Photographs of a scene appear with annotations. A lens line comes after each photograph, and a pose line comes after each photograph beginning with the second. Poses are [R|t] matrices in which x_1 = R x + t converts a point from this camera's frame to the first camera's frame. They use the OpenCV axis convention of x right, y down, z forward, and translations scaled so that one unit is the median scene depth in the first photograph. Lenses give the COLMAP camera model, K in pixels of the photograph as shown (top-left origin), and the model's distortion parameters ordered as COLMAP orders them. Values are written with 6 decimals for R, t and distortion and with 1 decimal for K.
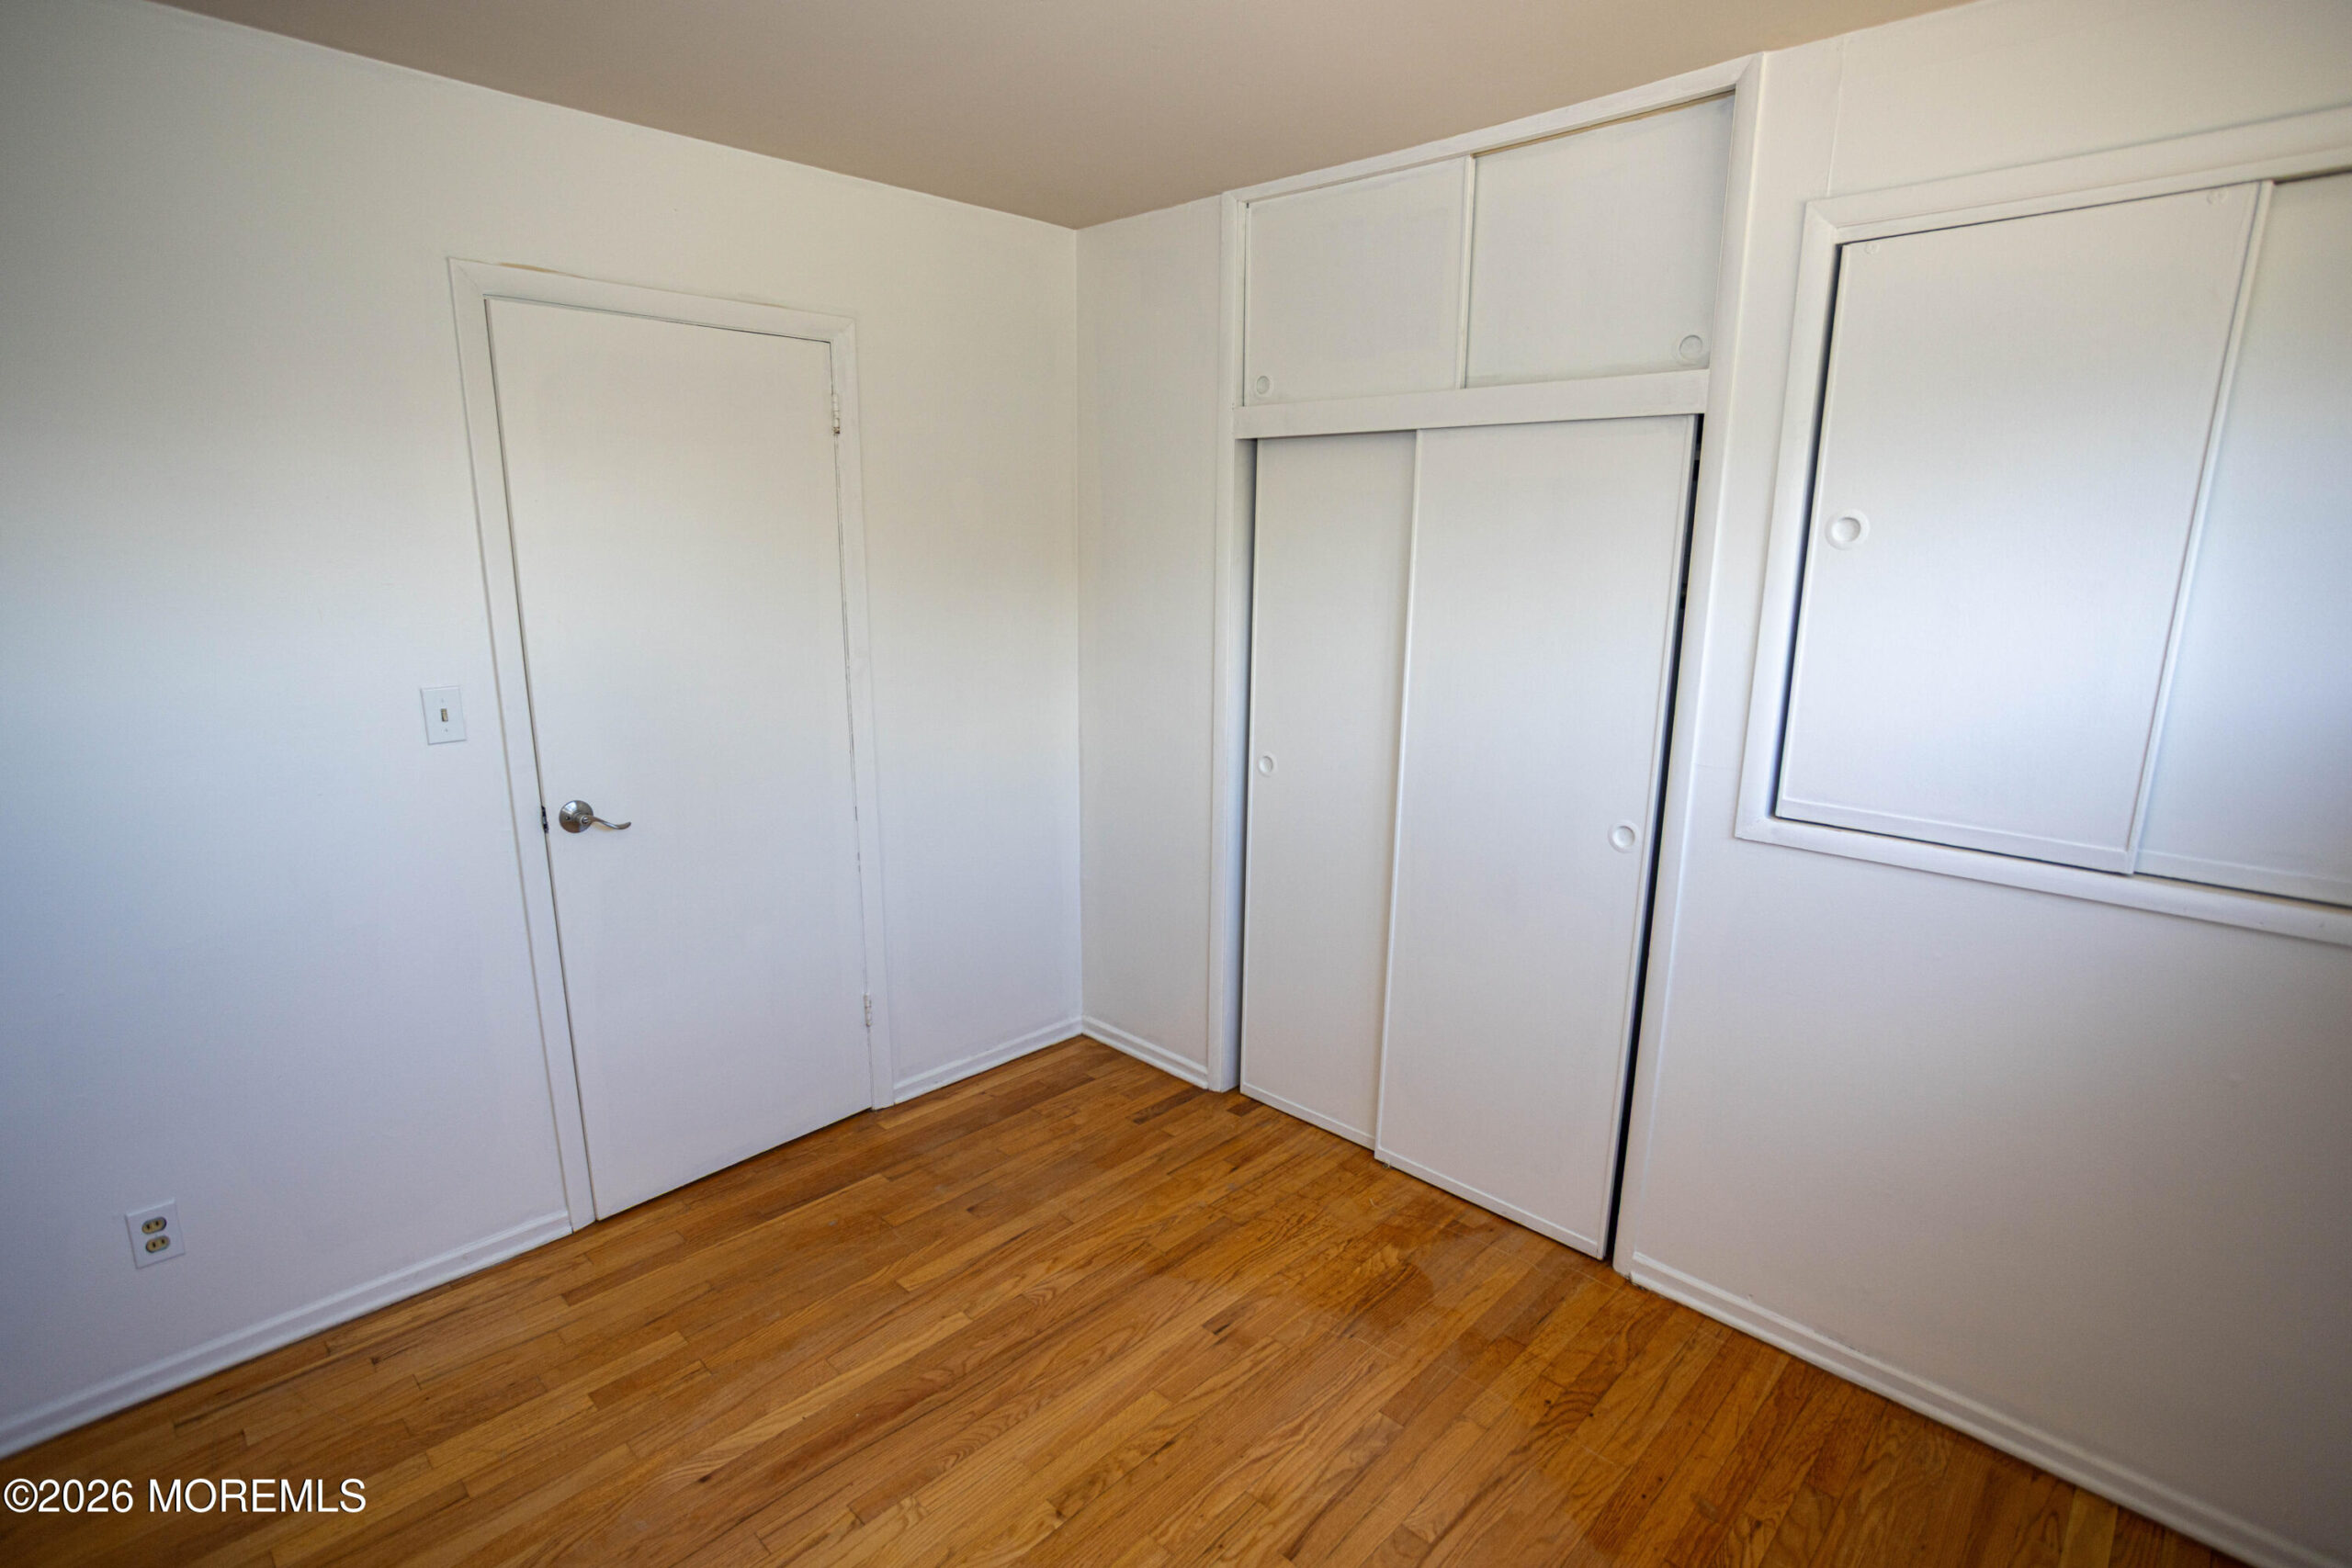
lens RADIAL K [[1144.1, 0, 1166.2], [0, 1144.1, 796.6], [0, 0, 1]] dist [-0.028956, 0.008100]
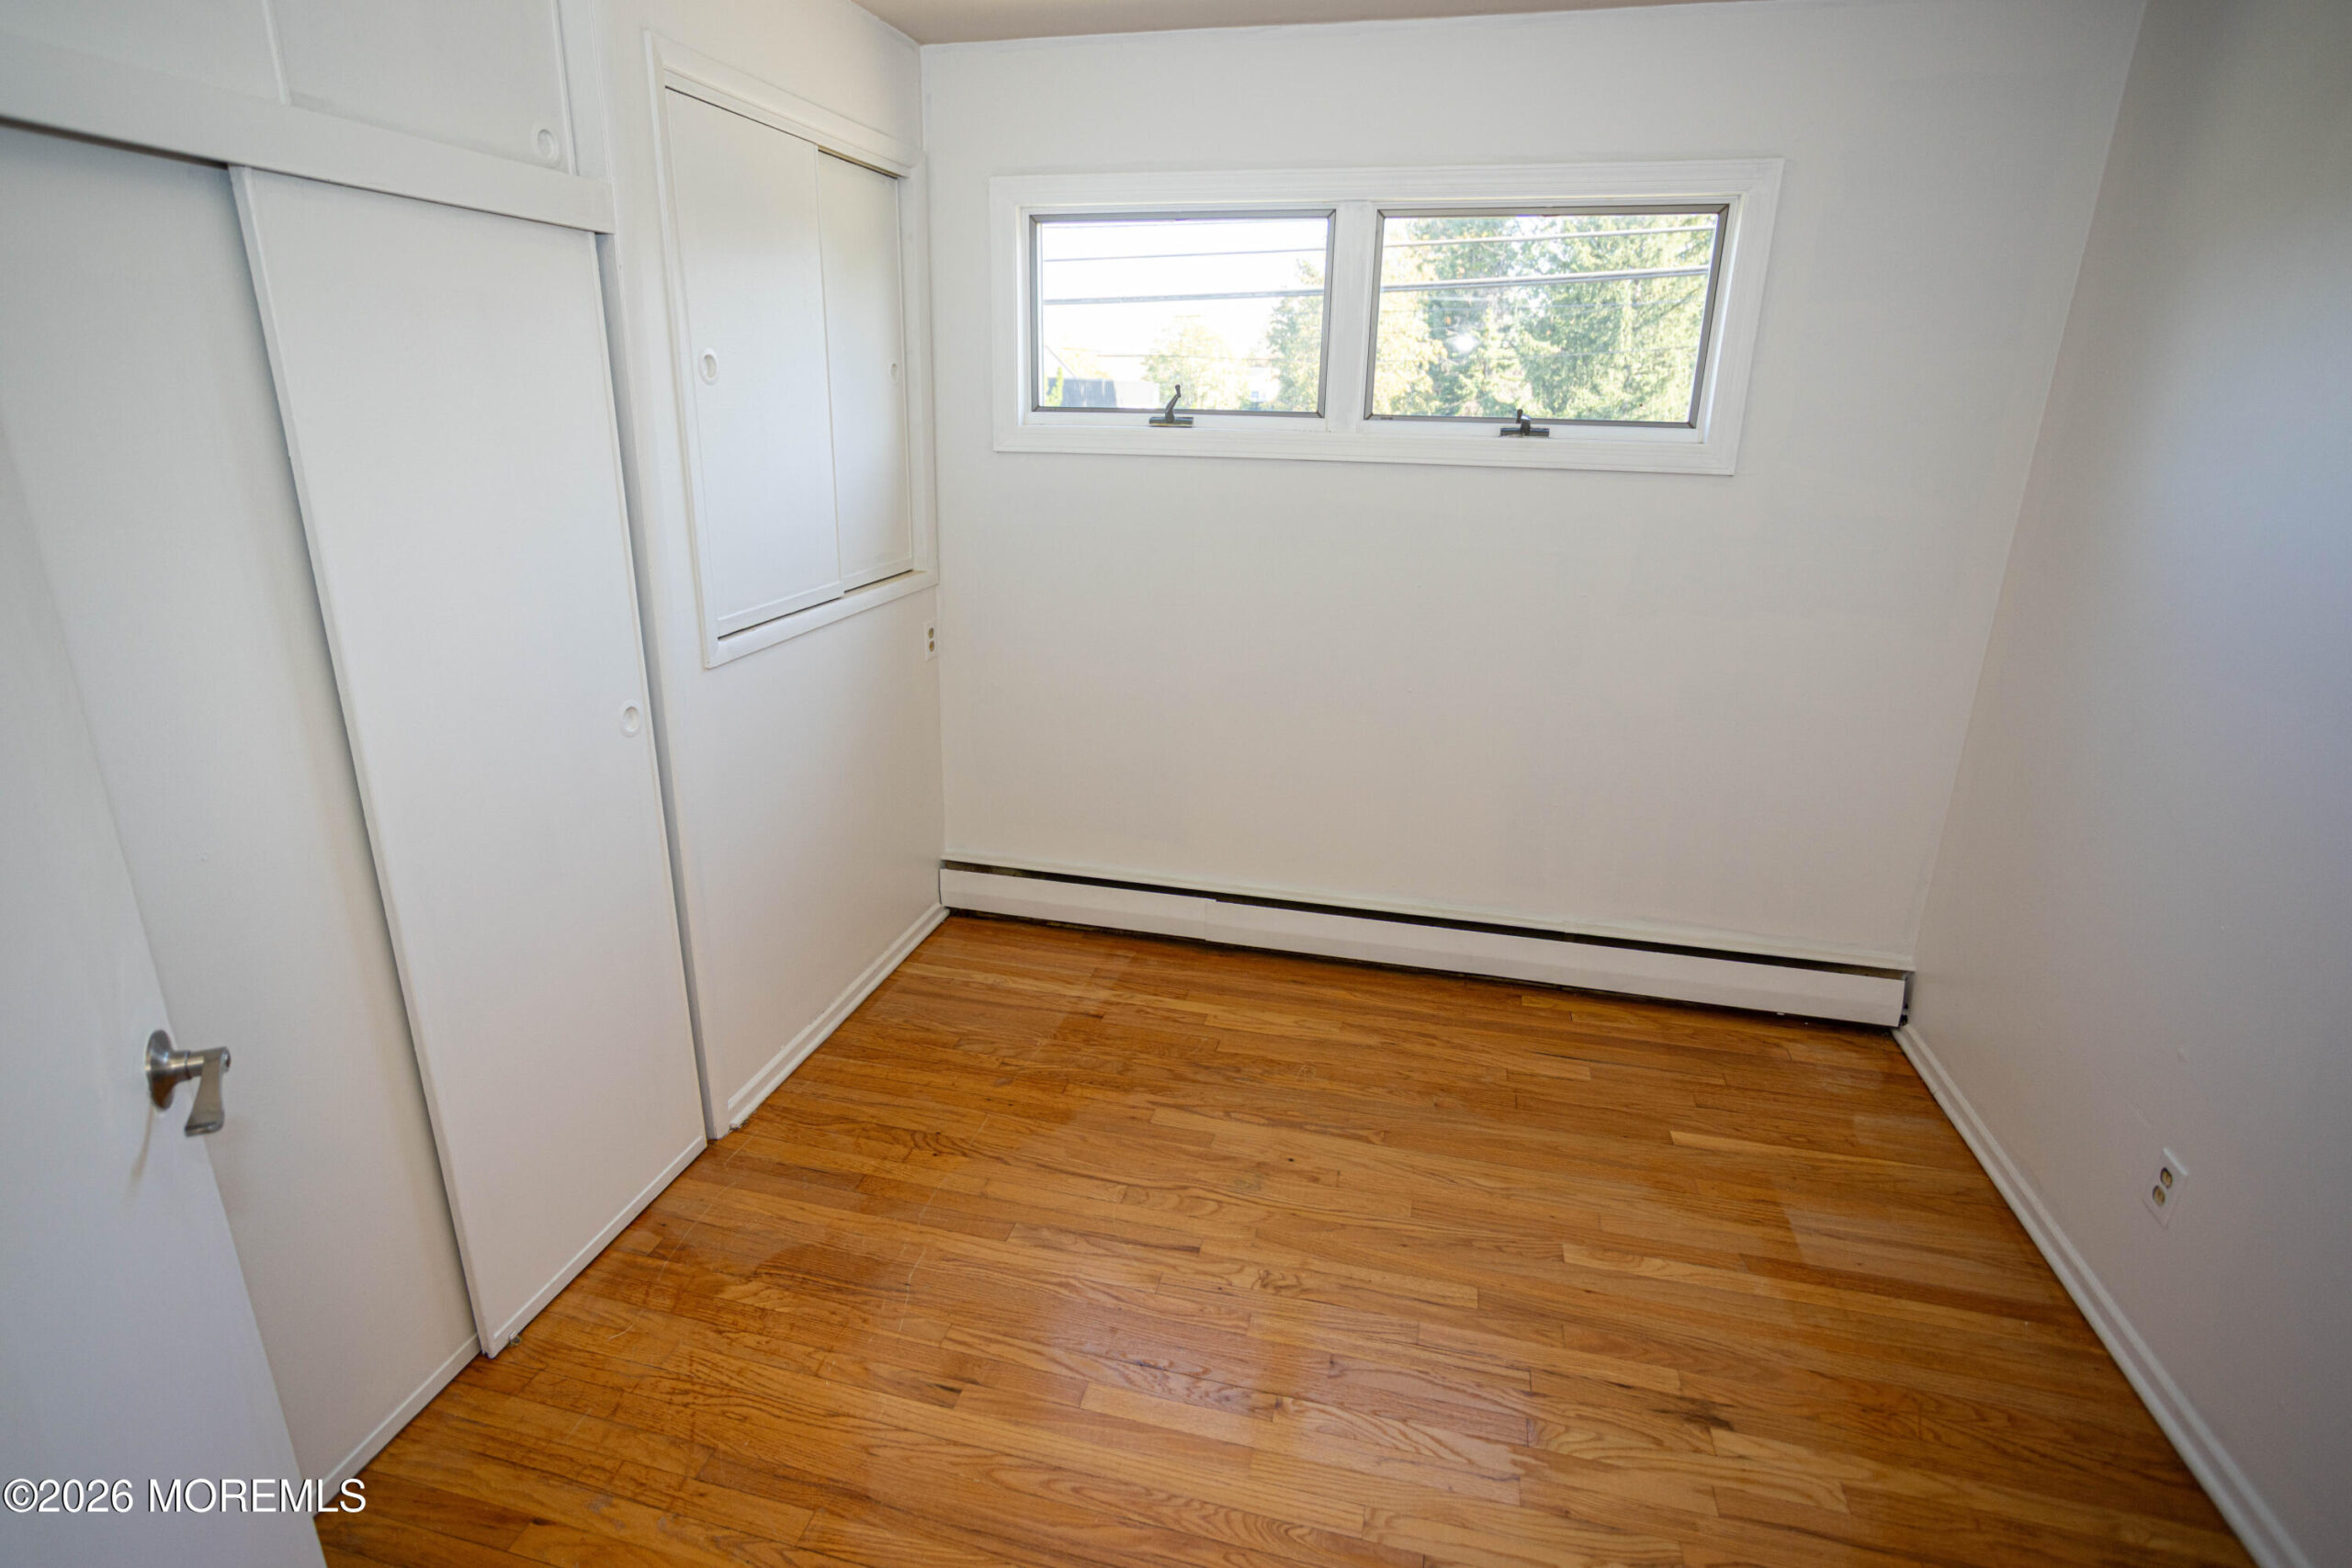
lens RADIAL K [[1144.1, 0, 1163.9], [0, 1144.1, 771.6], [0, 0, 1]] dist [-0.028956, 0.008100]
pose [[-0.503698, -0.285804, 0.815233, -0.584564], [0.176191, 0.889865, 0.420829, -0.244500], [-0.845721, 0.355608, -0.397867, 1.082581]]
